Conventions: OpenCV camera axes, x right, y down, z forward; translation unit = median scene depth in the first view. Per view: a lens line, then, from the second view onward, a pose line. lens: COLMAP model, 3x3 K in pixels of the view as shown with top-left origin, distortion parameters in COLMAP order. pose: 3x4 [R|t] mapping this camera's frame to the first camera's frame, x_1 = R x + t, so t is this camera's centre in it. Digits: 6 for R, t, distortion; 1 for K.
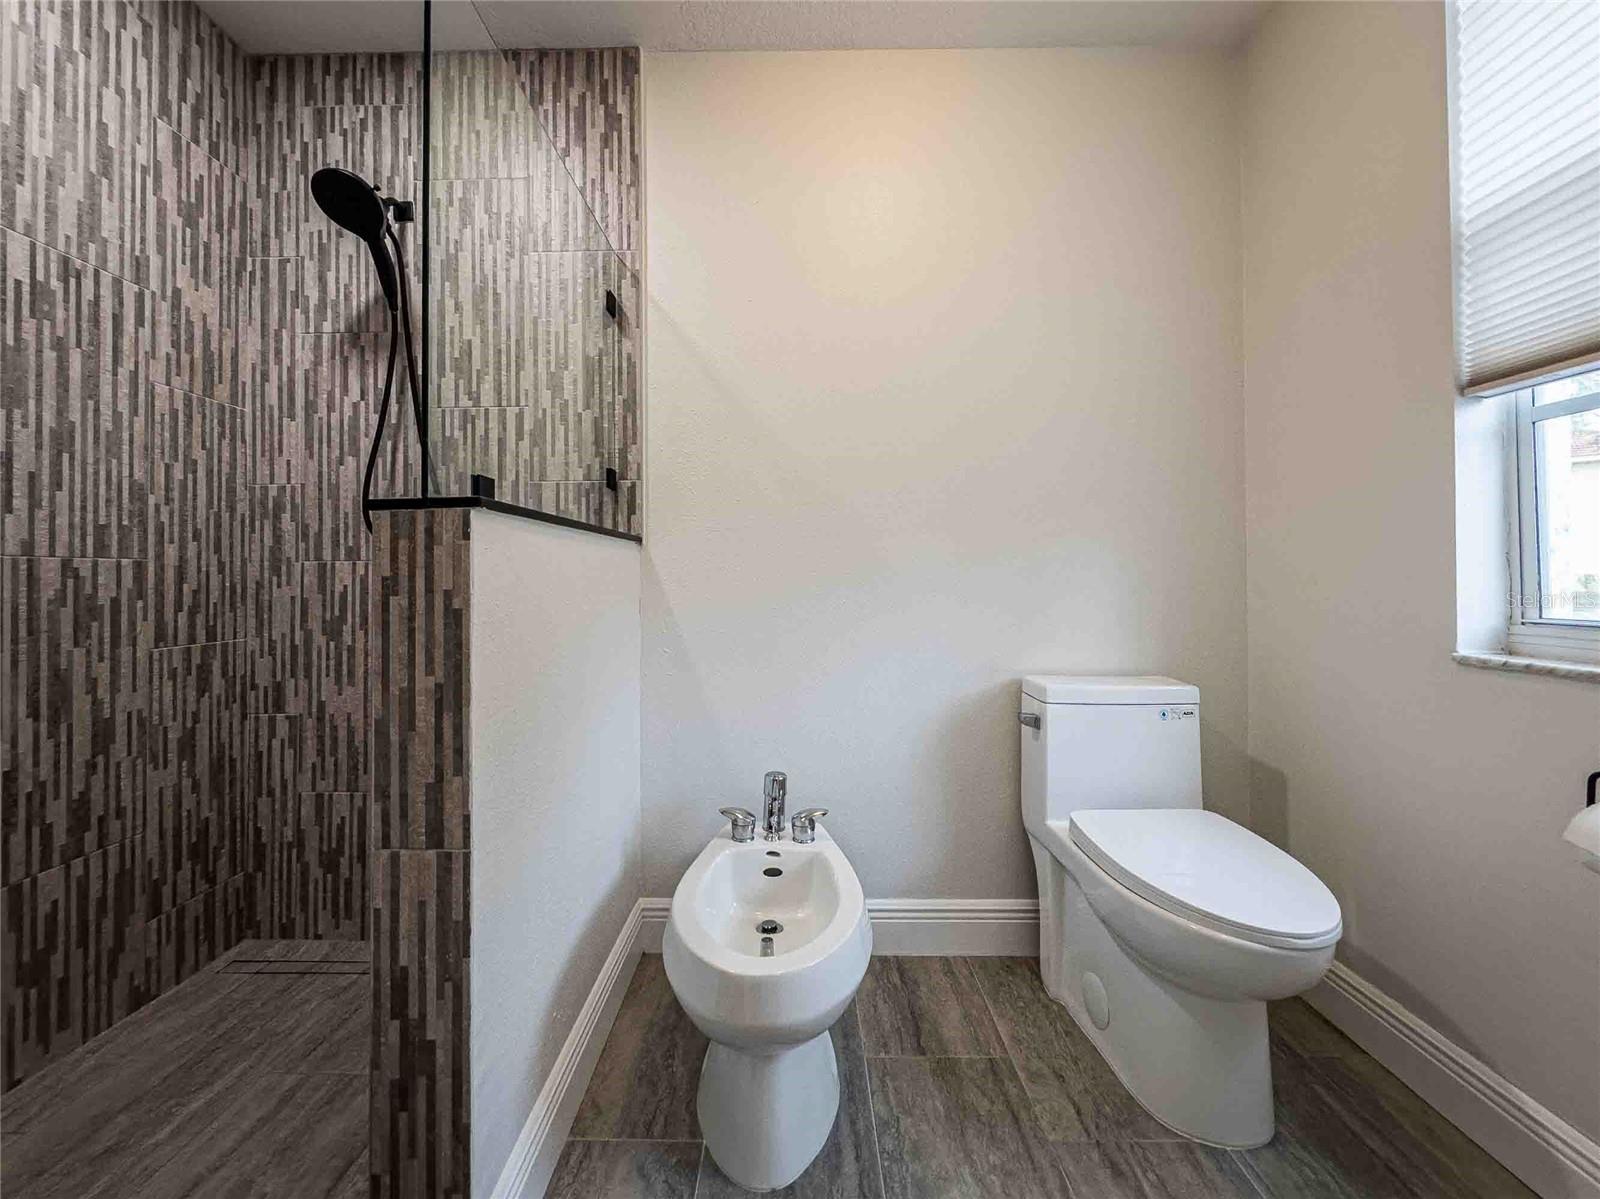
lens RADIAL K [[662.9, 0, 792.6], [0, 662.9, 590.6], [0, 0, 1]] dist [-0.003946, 0.001459]
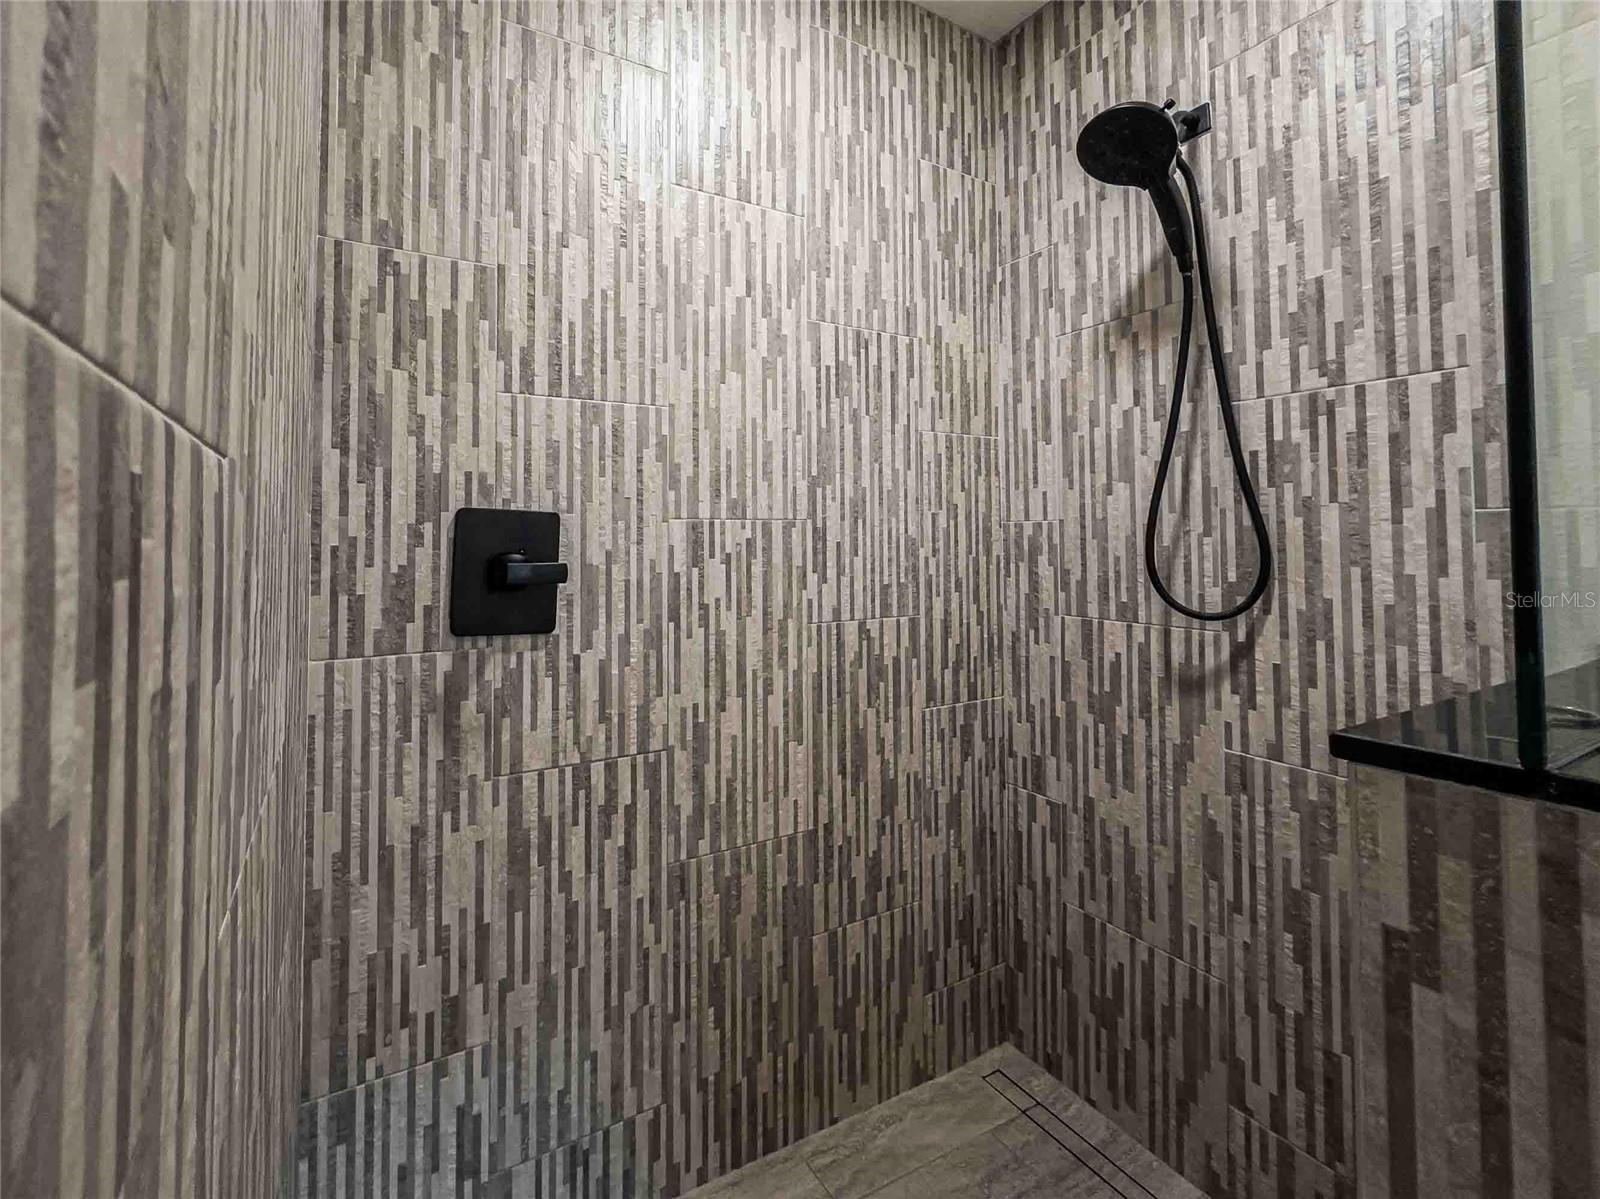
lens RADIAL K [[643.1, 0, 721.4], [0, 643.1, 502.0], [0, 0, 1]] dist [-0.004285, -0.000395]
pose [[0.507000, -0.027509, -0.861507, -0.282149], [0.006848, 0.999588, -0.027888, -0.170124], [0.861919, 0.008240, 0.506979, 0.249732]]
